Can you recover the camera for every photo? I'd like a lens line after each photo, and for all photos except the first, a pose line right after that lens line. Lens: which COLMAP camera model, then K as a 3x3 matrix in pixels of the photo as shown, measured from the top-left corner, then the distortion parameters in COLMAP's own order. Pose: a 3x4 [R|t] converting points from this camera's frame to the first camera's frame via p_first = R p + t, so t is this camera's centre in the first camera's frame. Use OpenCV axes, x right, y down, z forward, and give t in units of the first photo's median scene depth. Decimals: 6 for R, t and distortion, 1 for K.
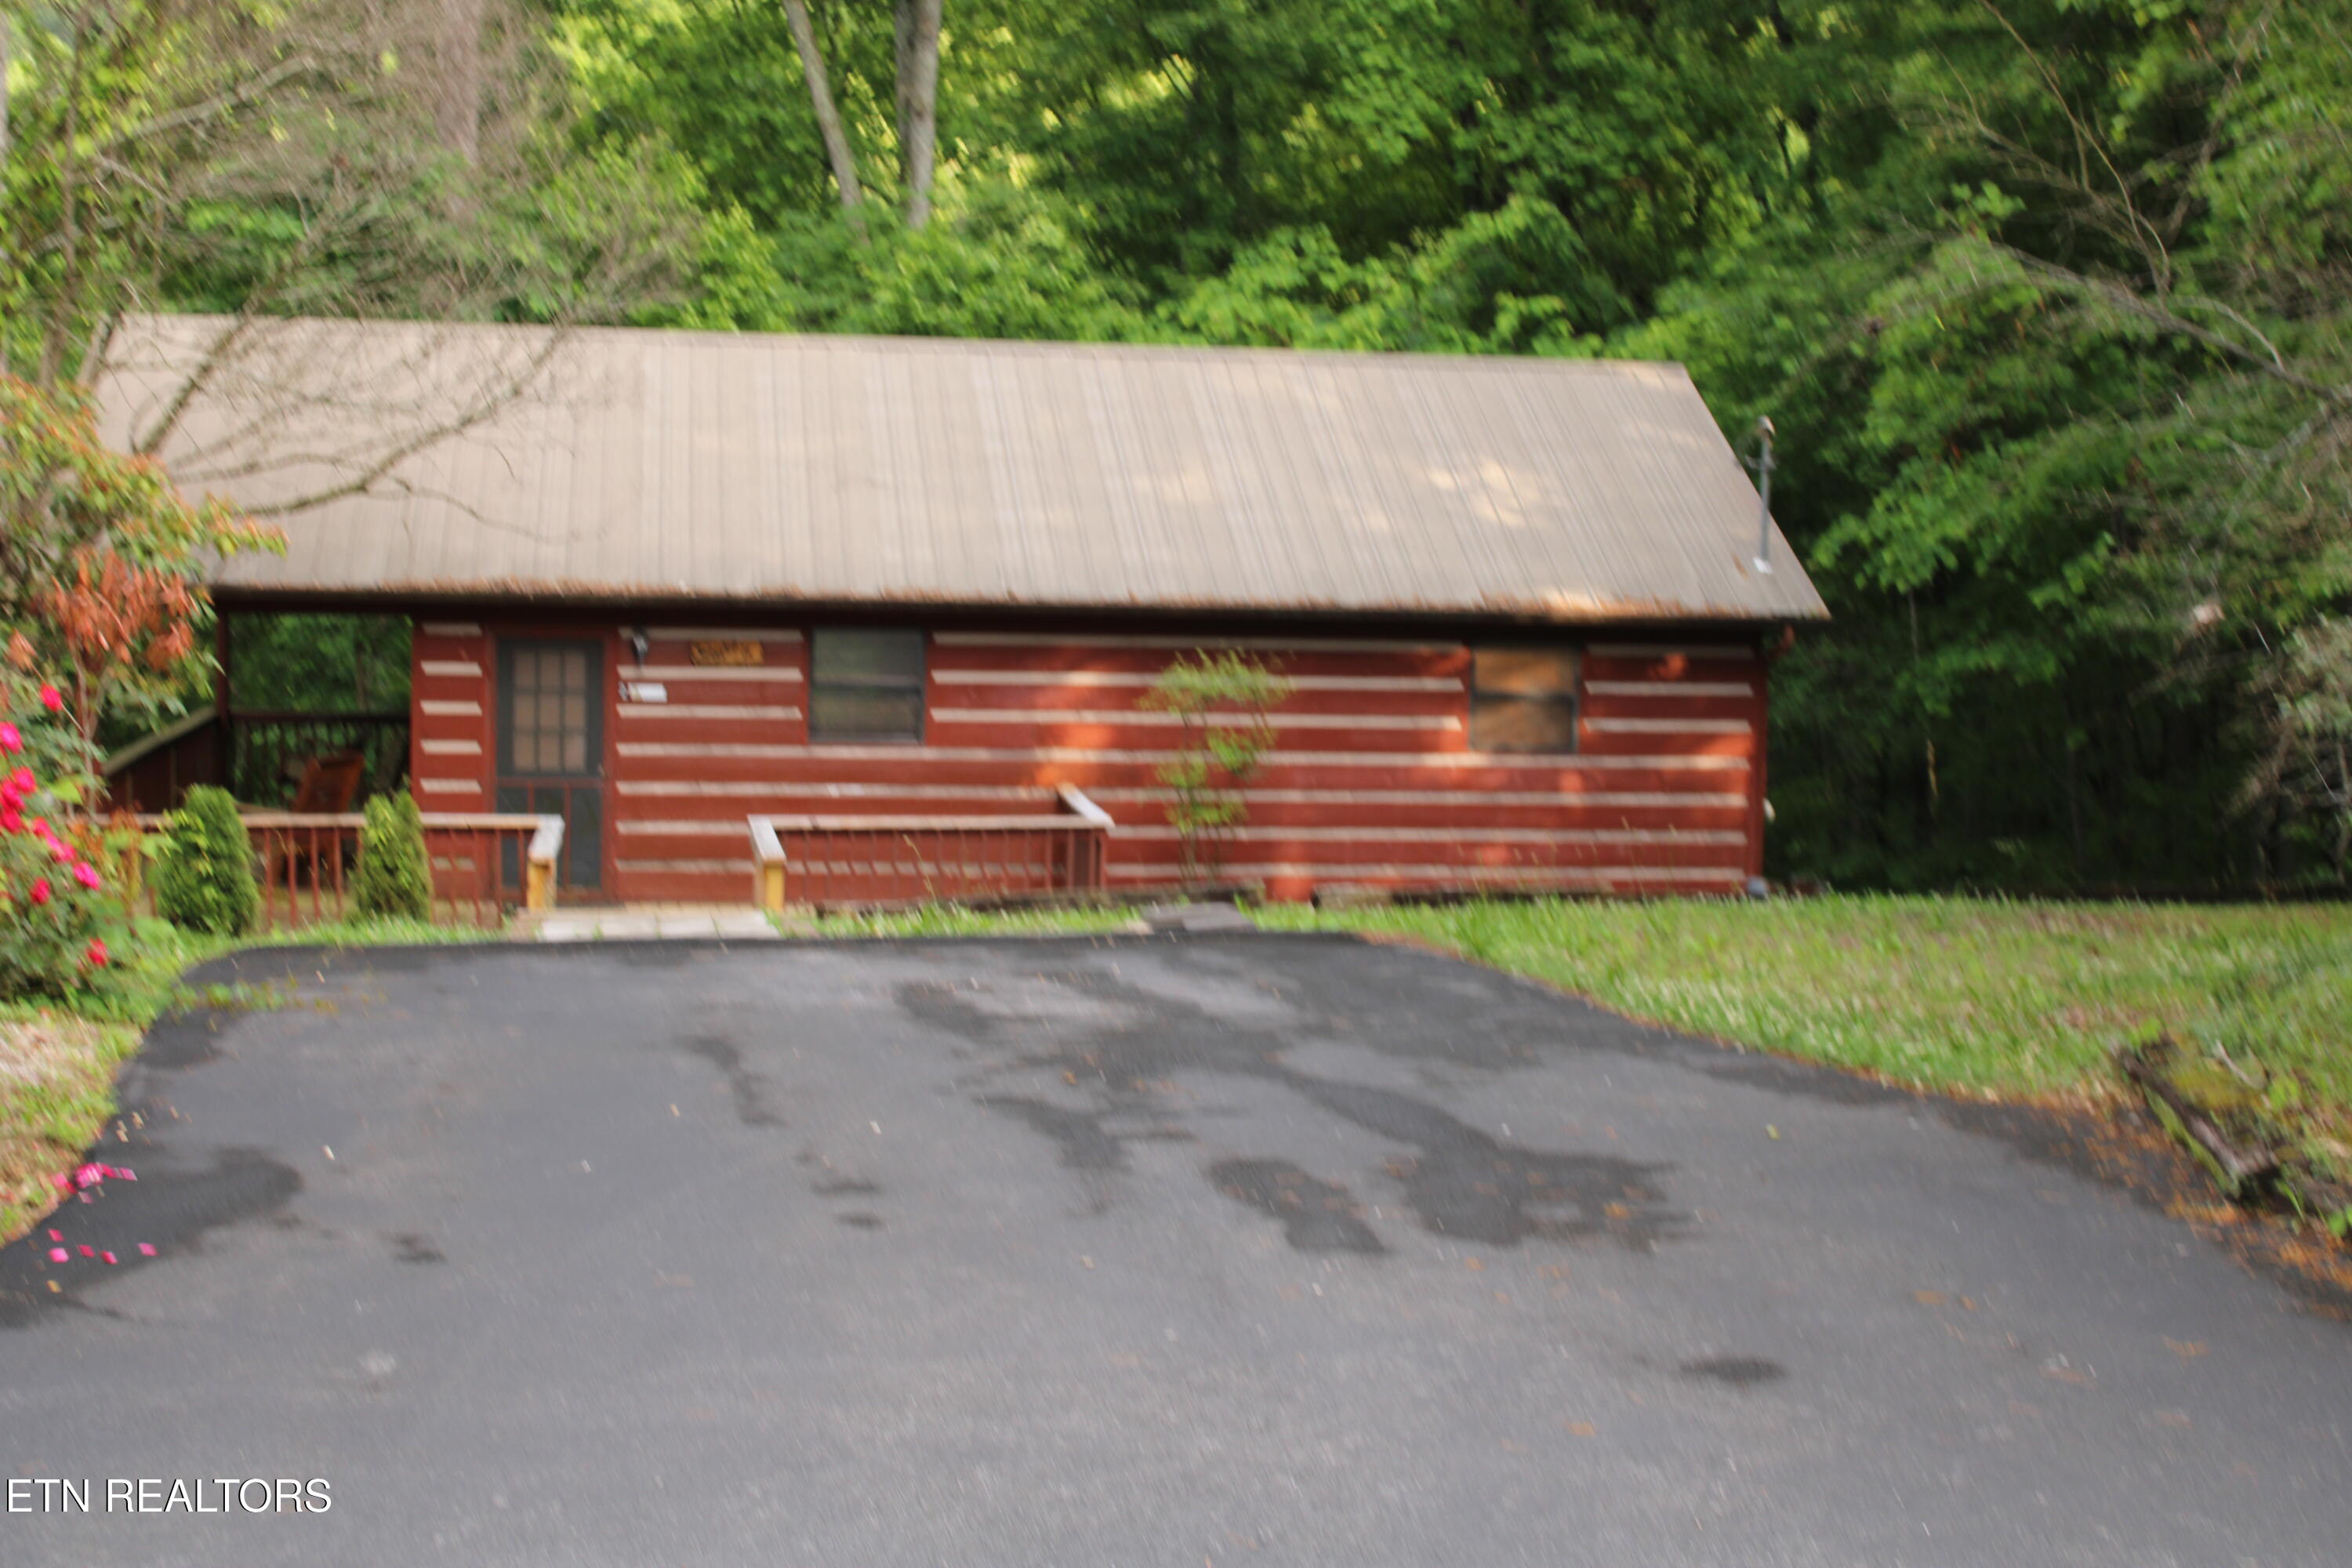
lens RADIAL K [[3415.8, 0, 1172.2], [0, 3415.8, 784.8], [0, 0, 1]] dist [-0.026166, 0.000000]
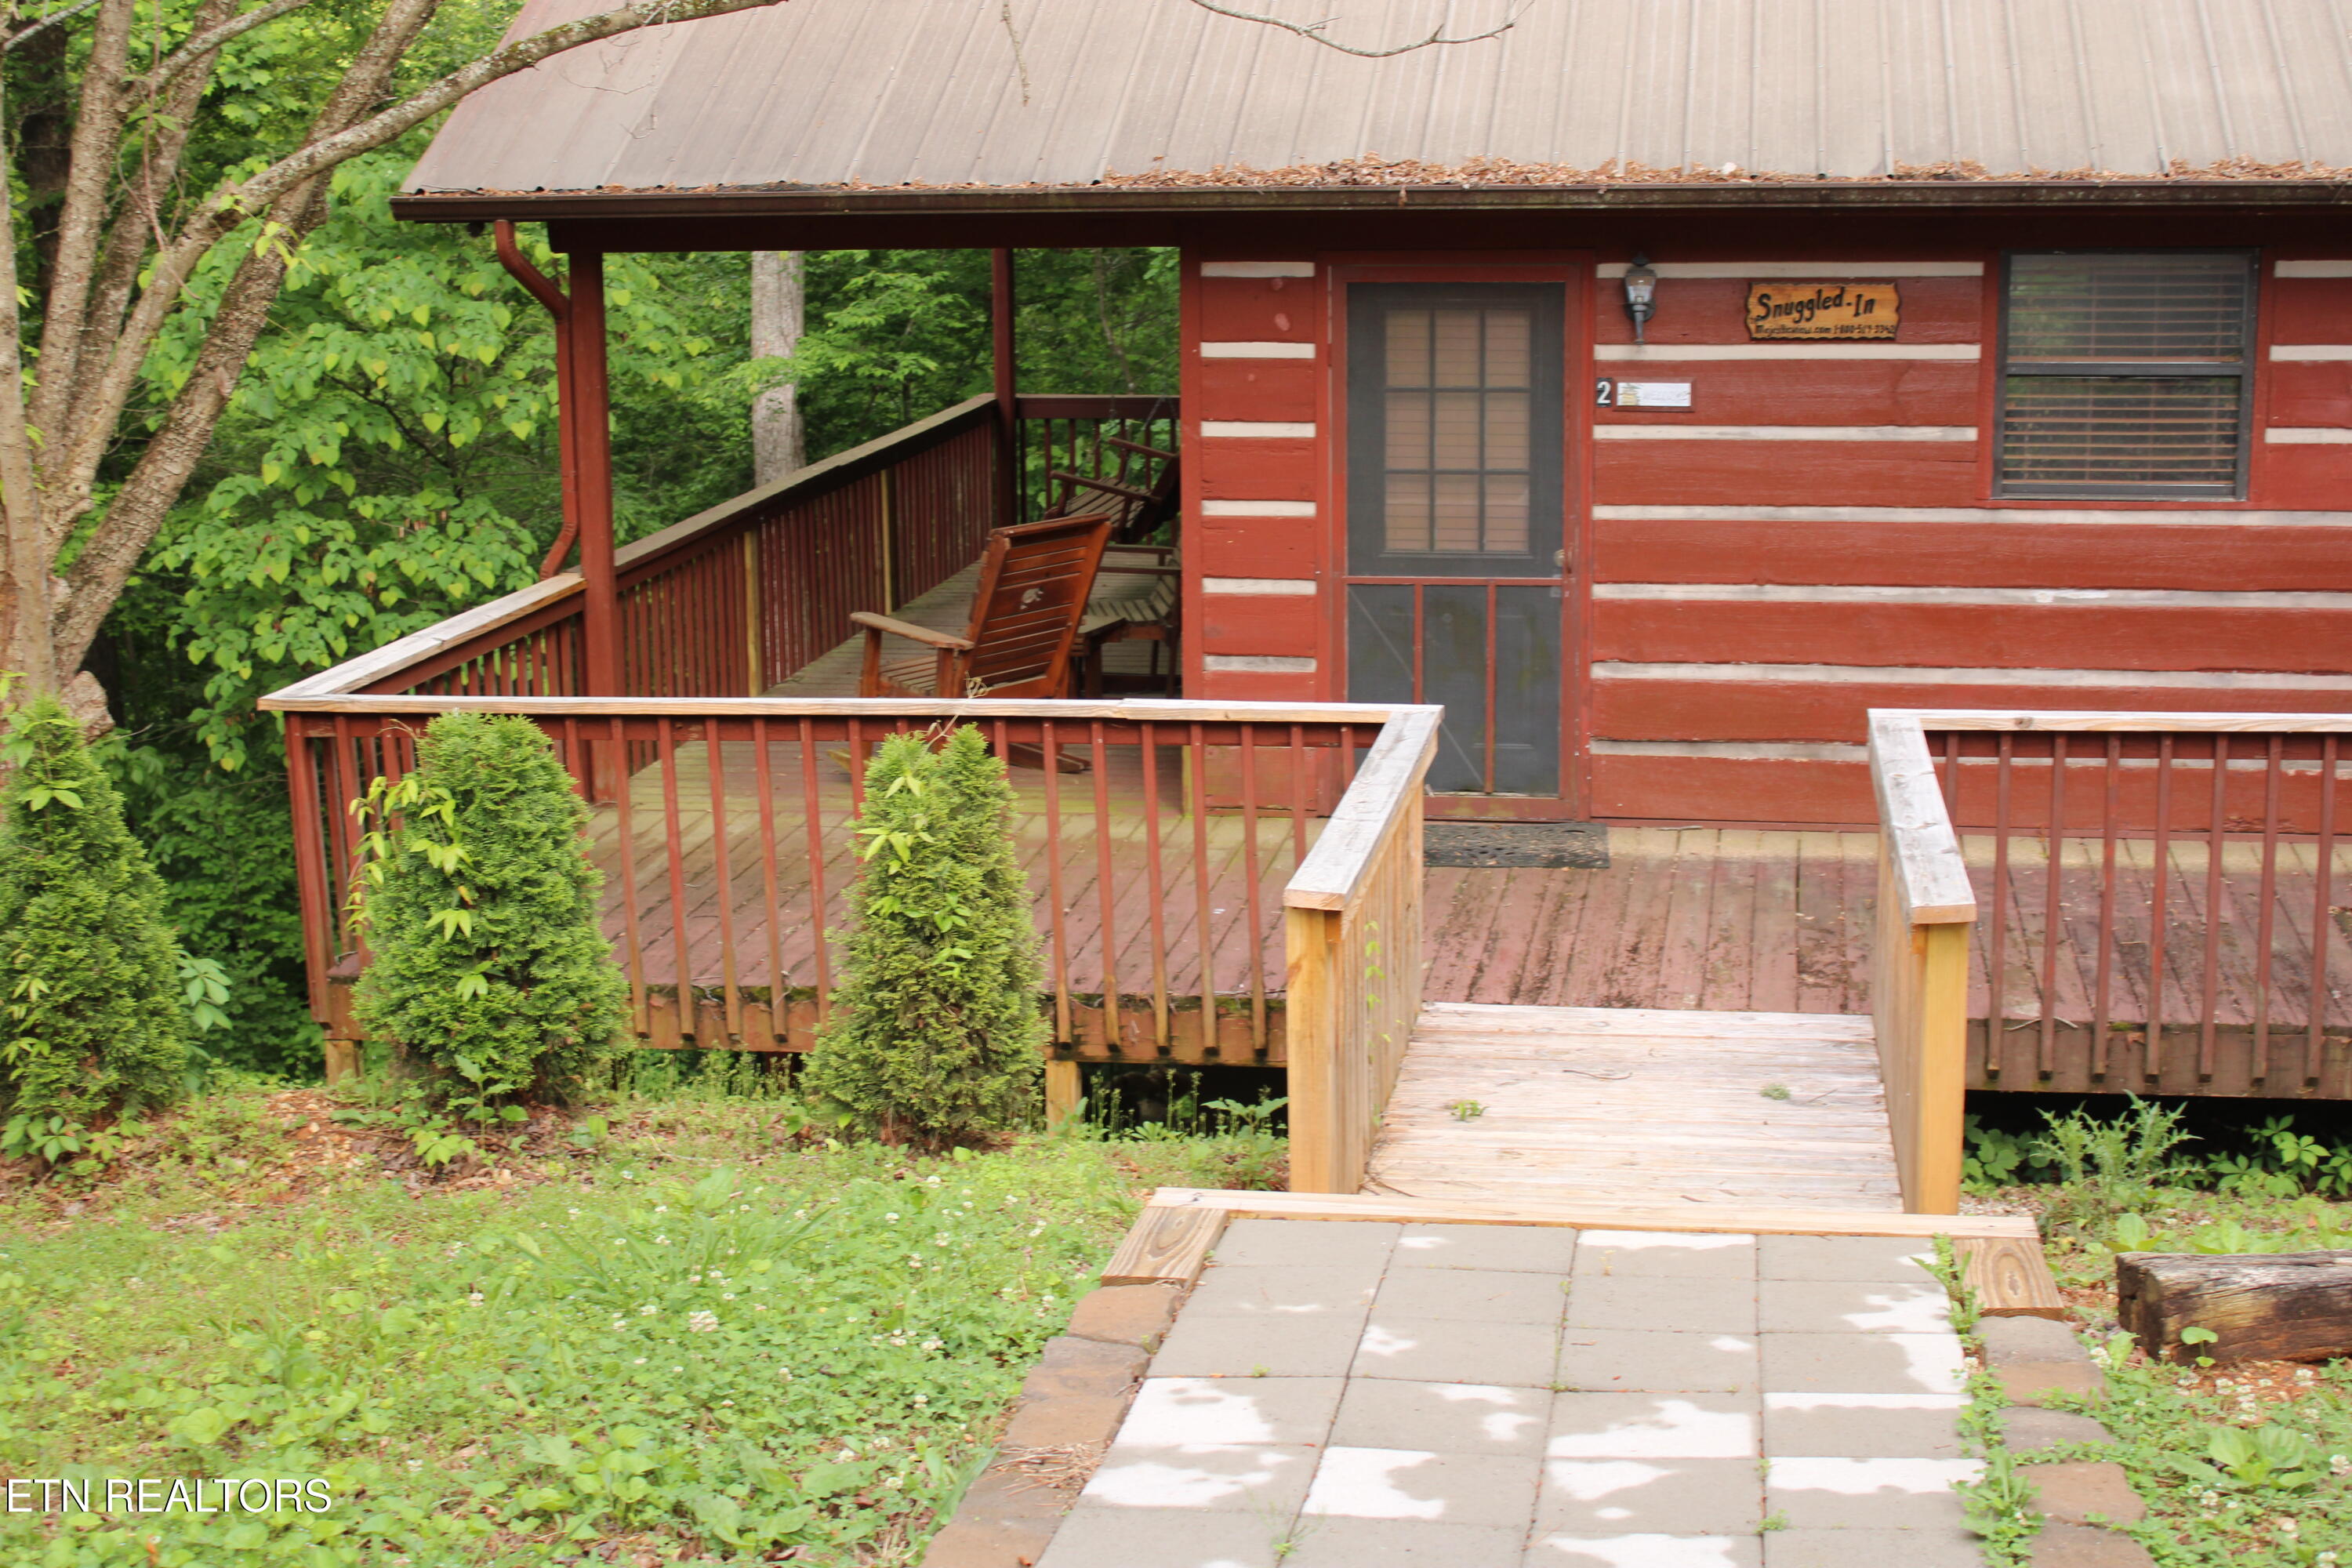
lens RADIAL K [[3415.8, 0, 1171.6], [0, 3415.8, 778.1], [0, 0, 1]] dist [-0.026166, 0.000000]
pose [[0.949921, 0.026589, -0.311356, -0.067158], [0.008745, 0.993721, 0.111542, -0.027451], [0.312367, -0.108679, 0.943724, 0.519175]]
